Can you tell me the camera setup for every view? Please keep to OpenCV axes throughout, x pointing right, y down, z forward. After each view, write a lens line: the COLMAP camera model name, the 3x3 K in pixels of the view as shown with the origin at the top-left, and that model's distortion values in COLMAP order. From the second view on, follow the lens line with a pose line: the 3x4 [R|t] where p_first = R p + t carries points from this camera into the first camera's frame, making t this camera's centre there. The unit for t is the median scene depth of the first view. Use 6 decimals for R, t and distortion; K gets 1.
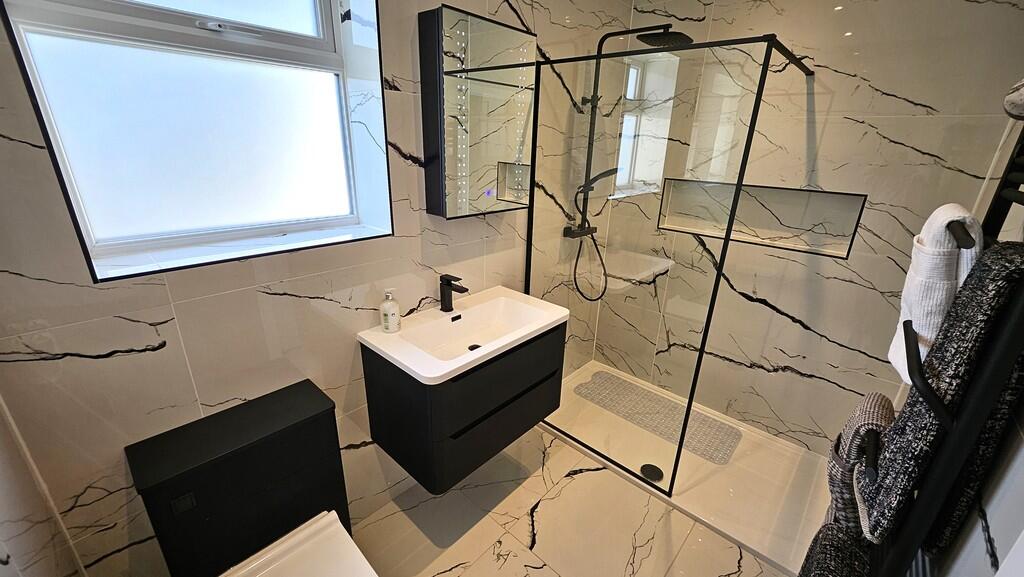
lens RADIAL K [[403.9, 0, 508.5], [0, 403.9, 287.5], [0, 0, 1]] dist [-0.006744, 0.001150]
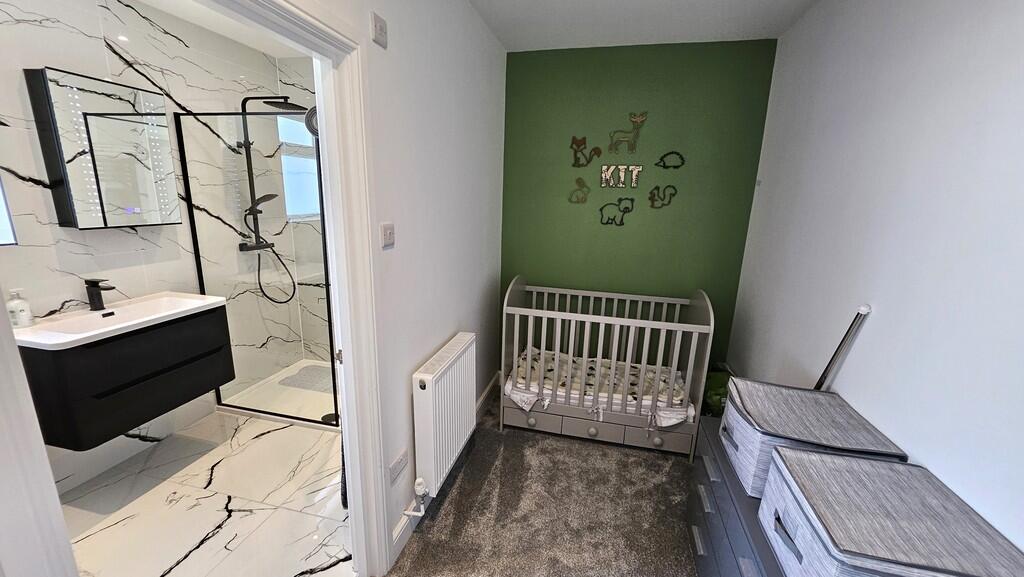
lens RADIAL K [[403.9, 0, 513.4], [0, 403.9, 291.8], [0, 0, 1]] dist [-0.006744, 0.001150]
pose [[0.871485, -0.113435, 0.477123, 0.300848], [0.161158, 0.985093, -0.060158, 0.232654], [-0.463187, 0.129319, 0.876775, -0.504461]]
